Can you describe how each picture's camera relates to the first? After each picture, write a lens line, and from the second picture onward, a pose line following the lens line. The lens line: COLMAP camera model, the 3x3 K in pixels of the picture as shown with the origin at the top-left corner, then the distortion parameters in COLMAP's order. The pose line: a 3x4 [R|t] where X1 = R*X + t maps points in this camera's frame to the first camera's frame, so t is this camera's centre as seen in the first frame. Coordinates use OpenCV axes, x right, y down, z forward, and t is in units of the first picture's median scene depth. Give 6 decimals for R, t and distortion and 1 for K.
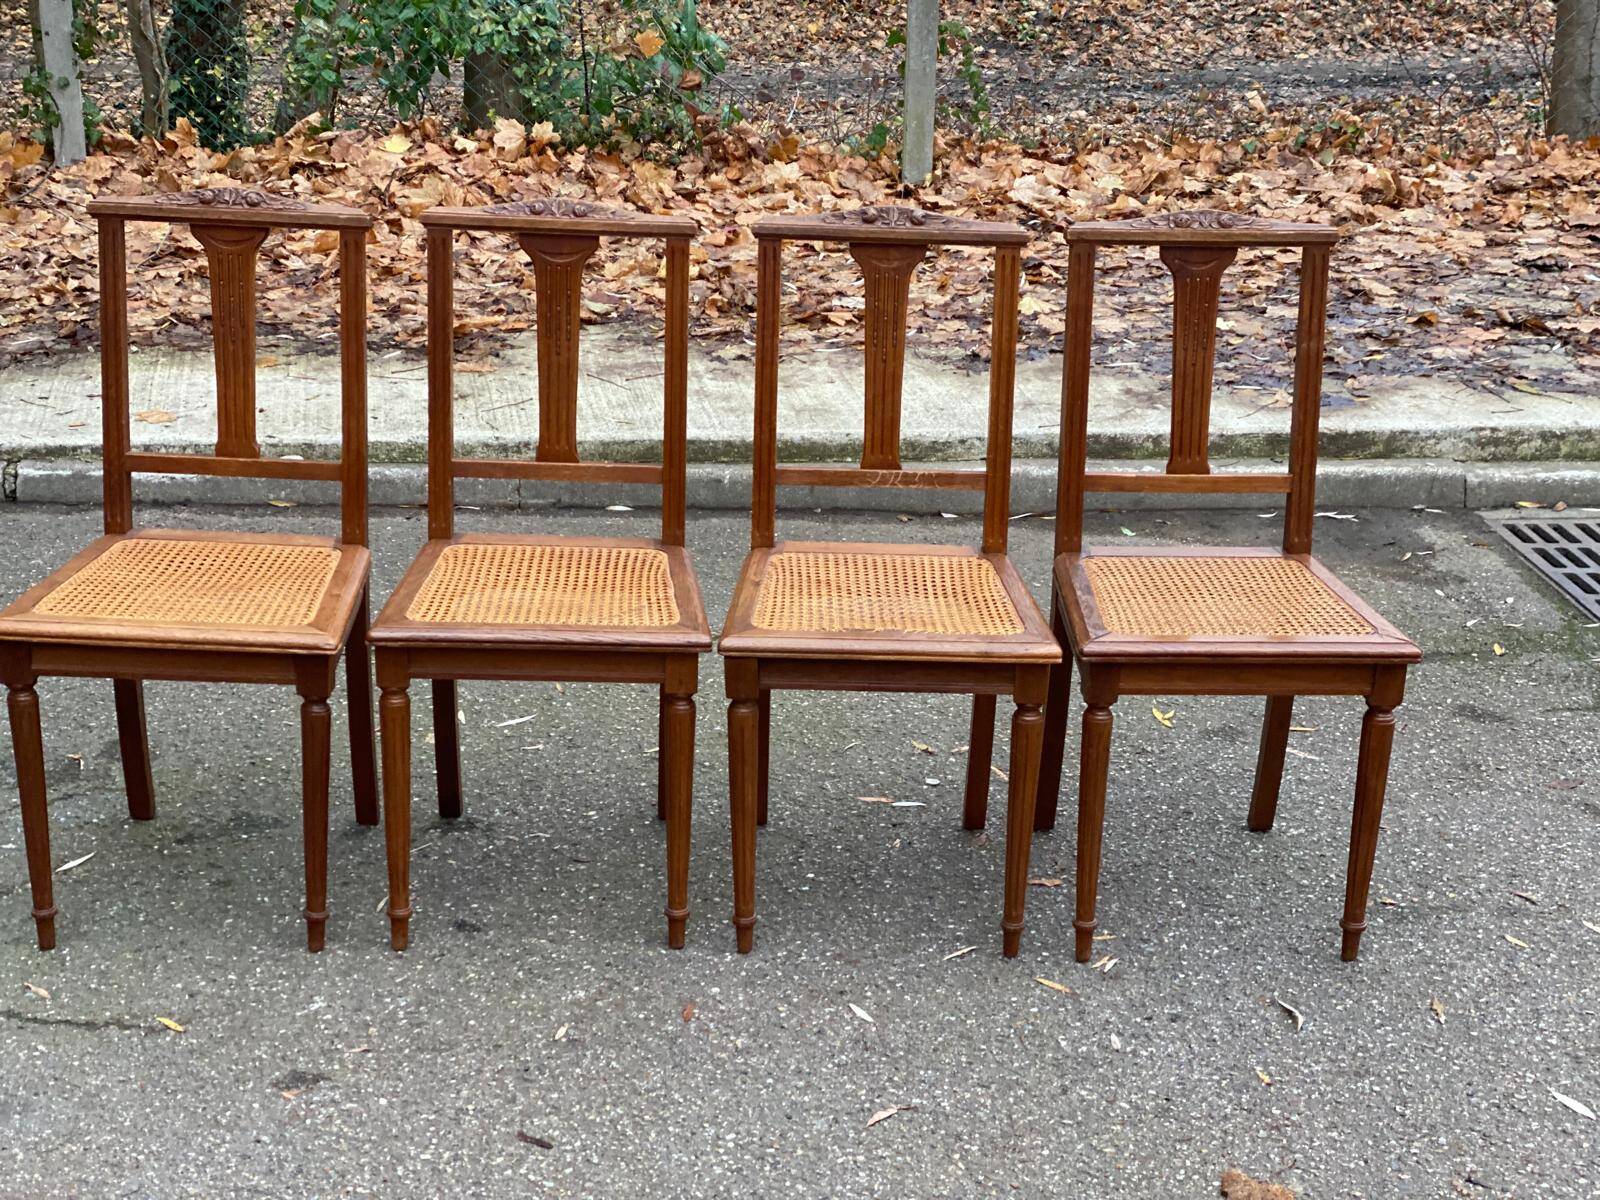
lens RADIAL K [[2385.9, 0, 791.6], [0, 2385.9, 600.4], [0, 0, 1]] dist [0.136773, 0.000000]
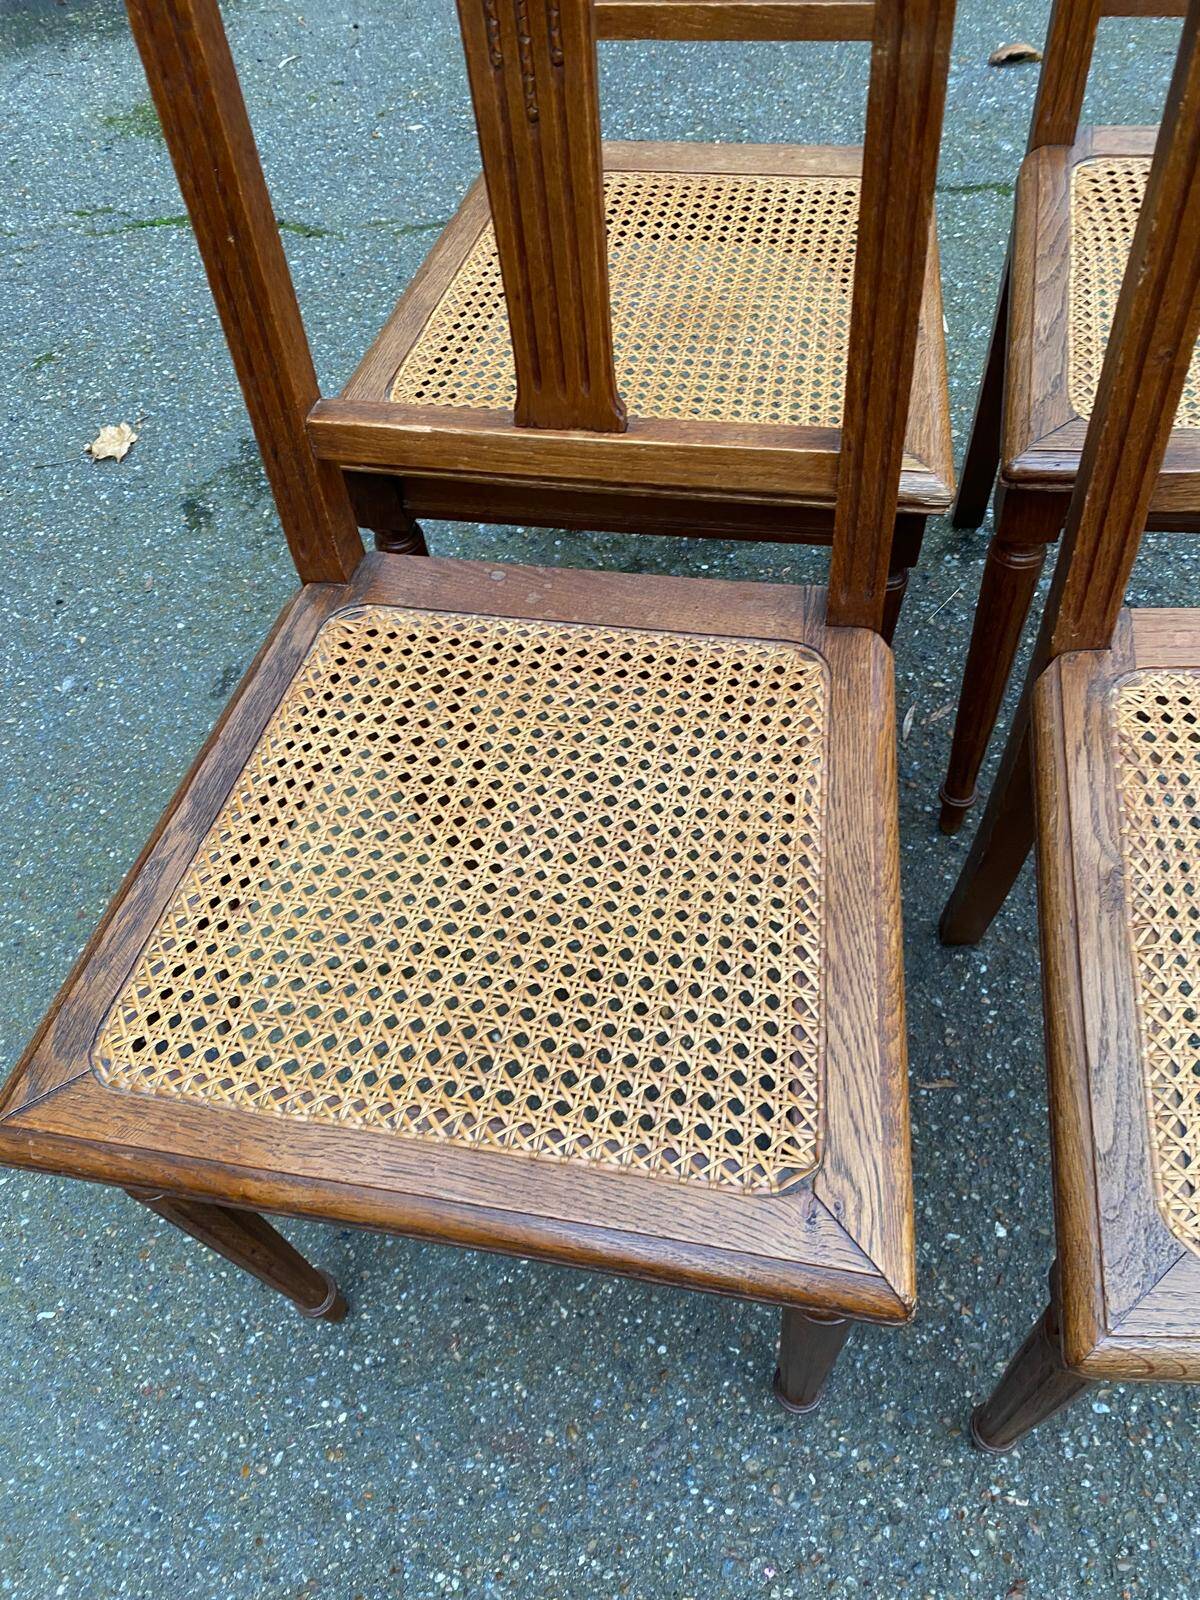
lens RADIAL K [[1225.2, 0, 615.9], [0, 1225.2, 800.3], [0, 0, 1]] dist [0.013771, -0.011326]
pose [[0.981027, 0.065089, -0.182616, -0.124260], [0.055380, 0.808618, 0.585721, -0.051119], [0.185791, -0.584722, 0.789672, 0.444520]]
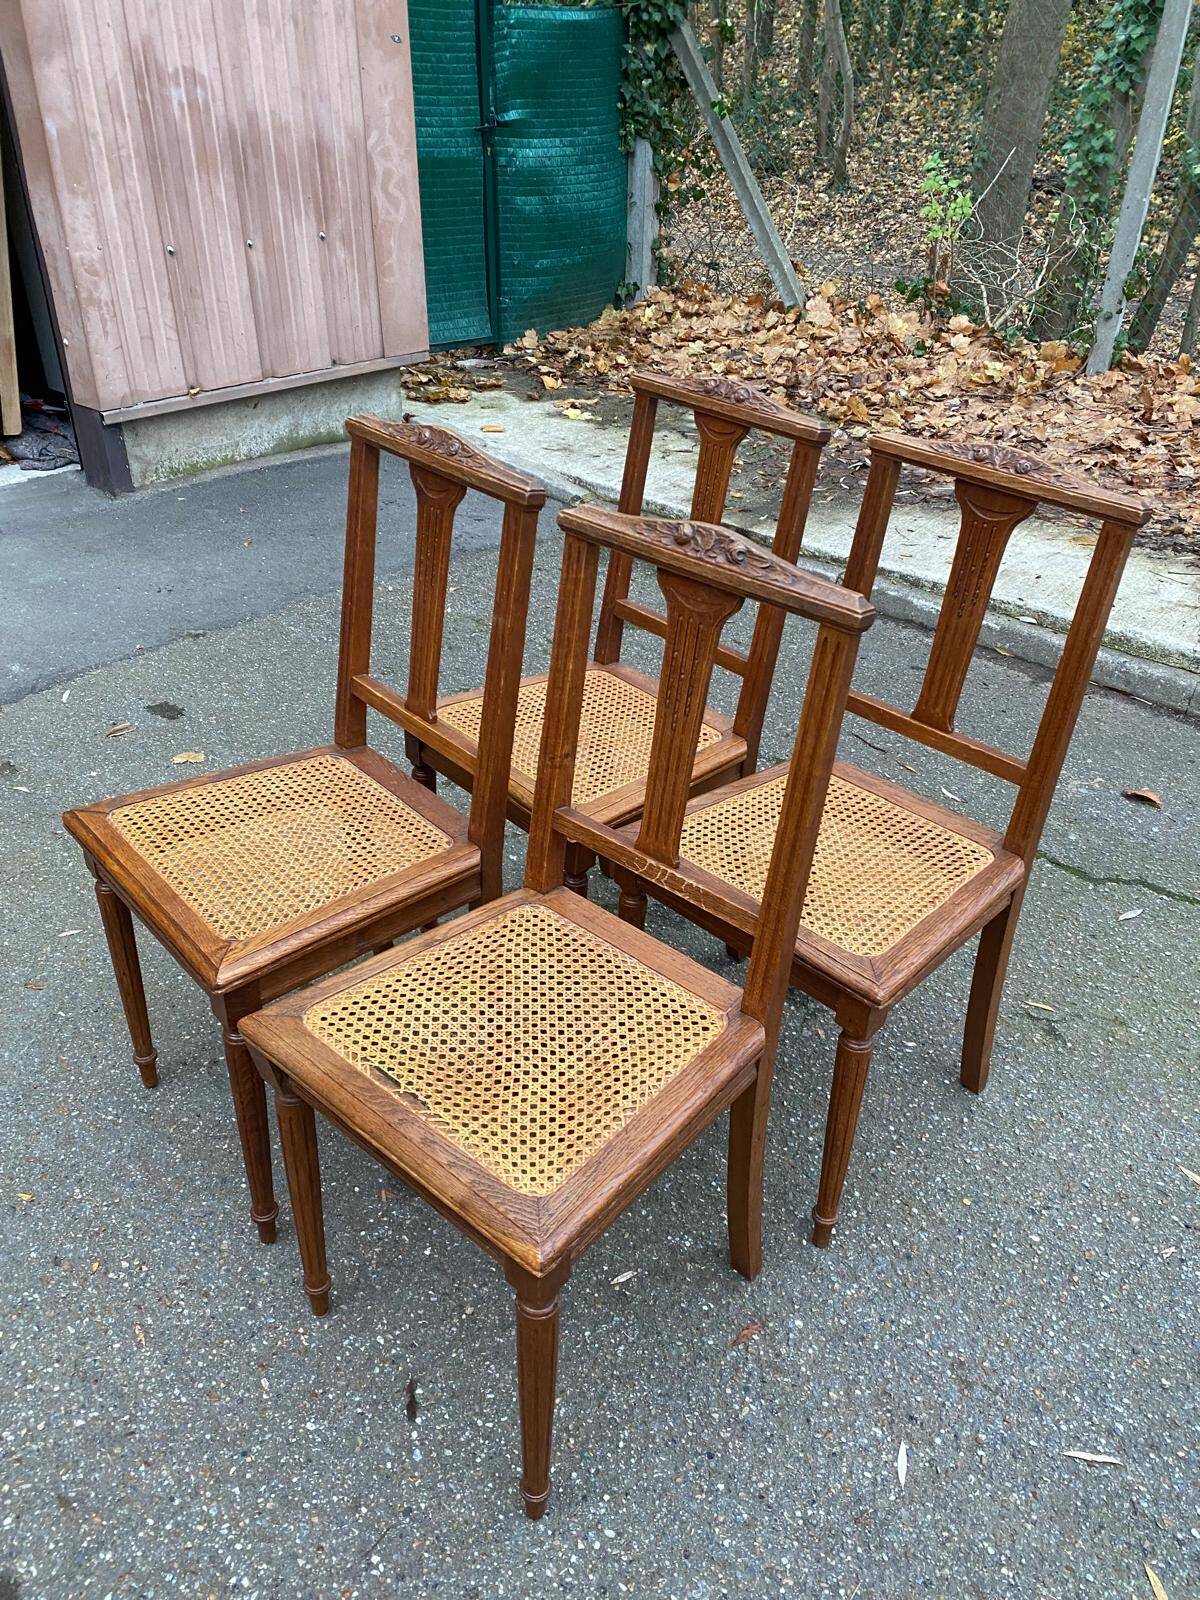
lens RADIAL K [[1225.2, 0, 616.1], [0, 1225.2, 799.1], [0, 0, 1]] dist [0.013771, -0.011326]
pose [[0.683569, 0.372967, -0.627399, 0.089569], [-0.267348, 0.927789, 0.260255, -0.083073], [0.679161, -0.010168, 0.733919, 0.371467]]
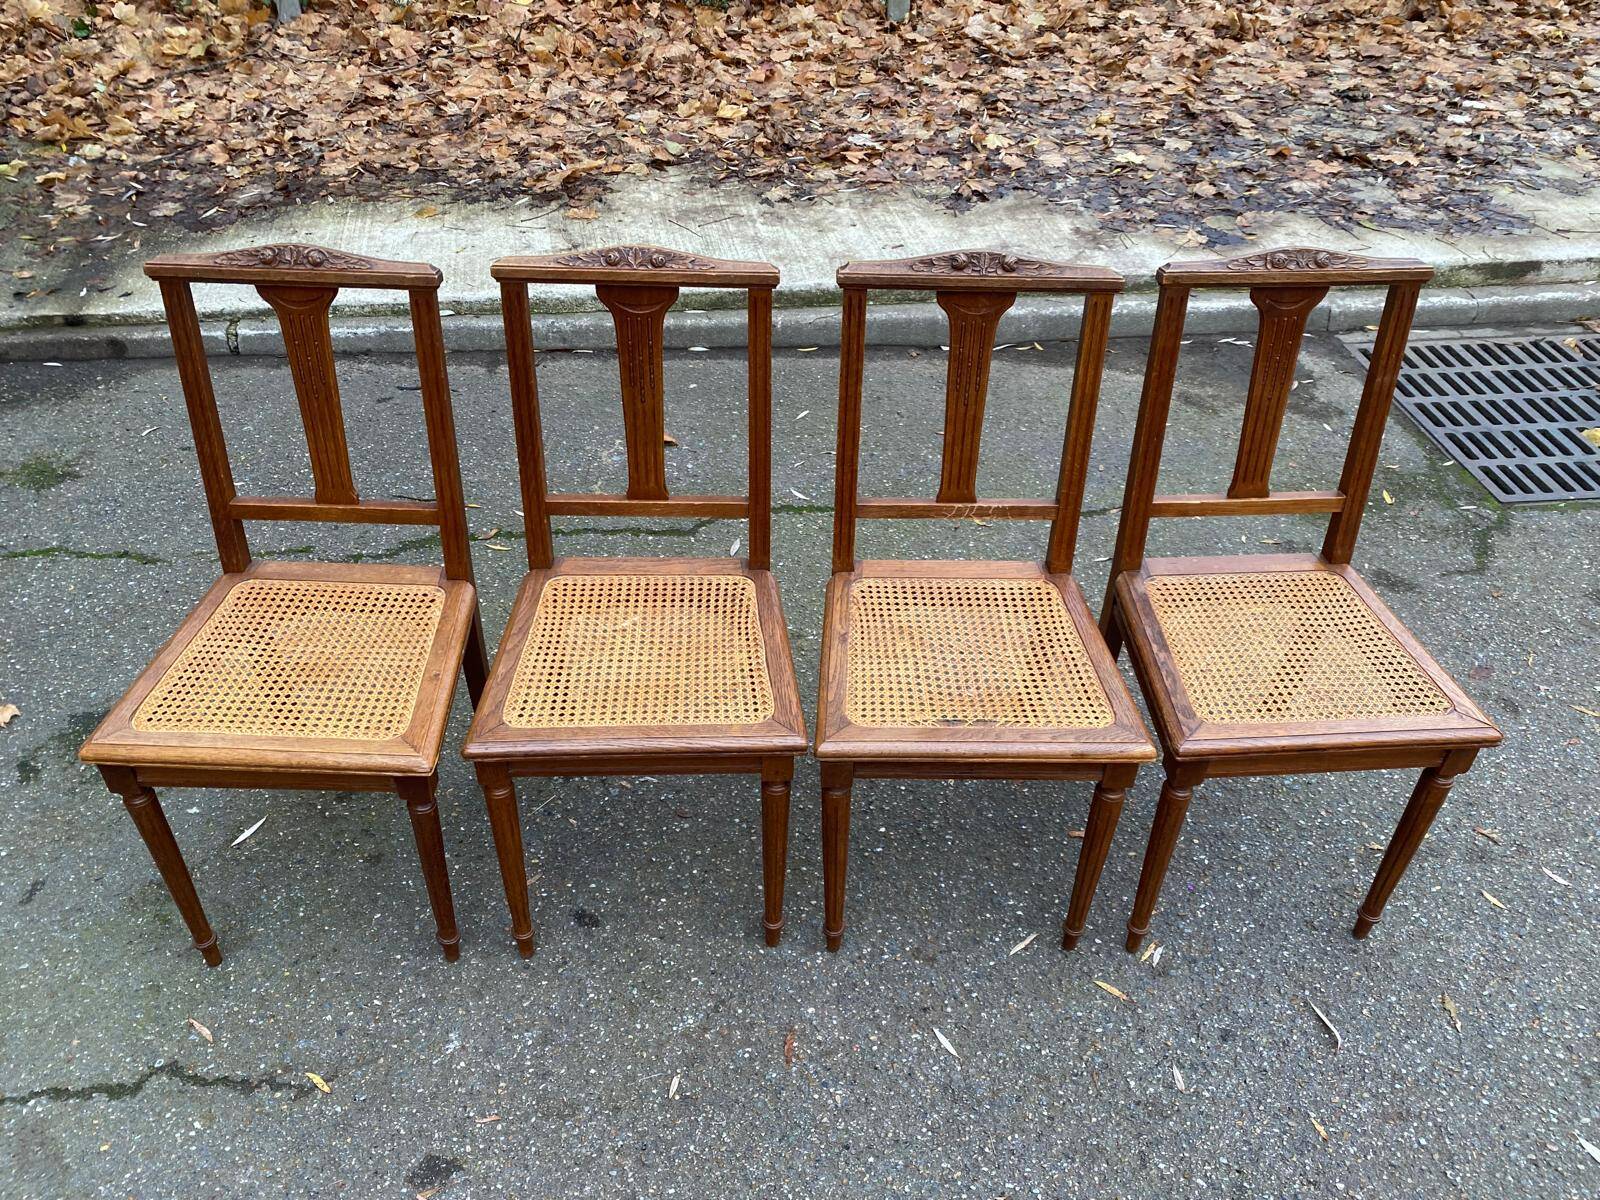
lens RADIAL K [[1225.2, 0, 797.7], [0, 1225.2, 586.7], [0, 0, 1]] dist [0.013771, -0.011326]
pose [[0.999880, -0.013319, 0.007914, -0.024765], [0.010194, 0.950244, 0.311339, -0.124631], [-0.011667, -0.311221, 0.950266, 0.322197]]
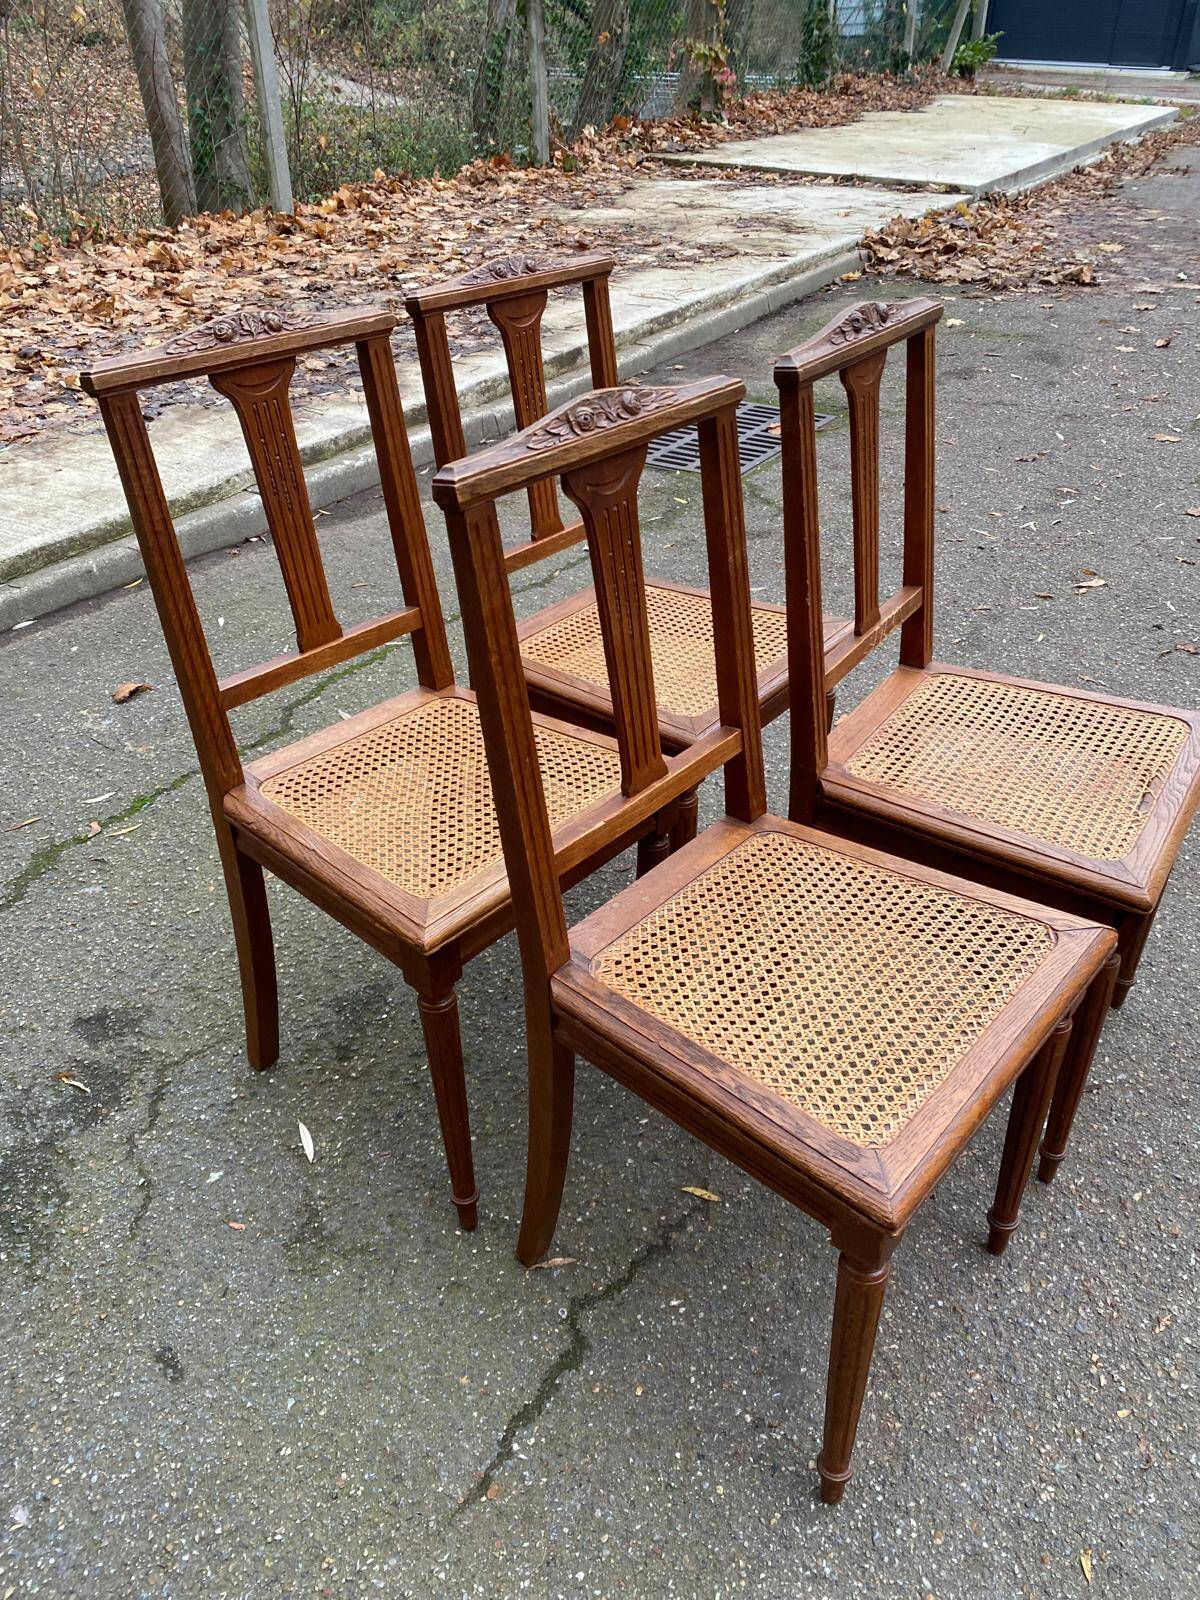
lens RADIAL K [[1225.2, 0, 614.0], [0, 1225.2, 793.5], [0, 0, 1]] dist [0.013771, -0.011326]
pose [[0.613136, -0.447331, 0.651122, -0.314596], [0.285460, 0.893994, 0.345382, -0.087813], [-0.736598, -0.025897, 0.675834, 0.417704]]
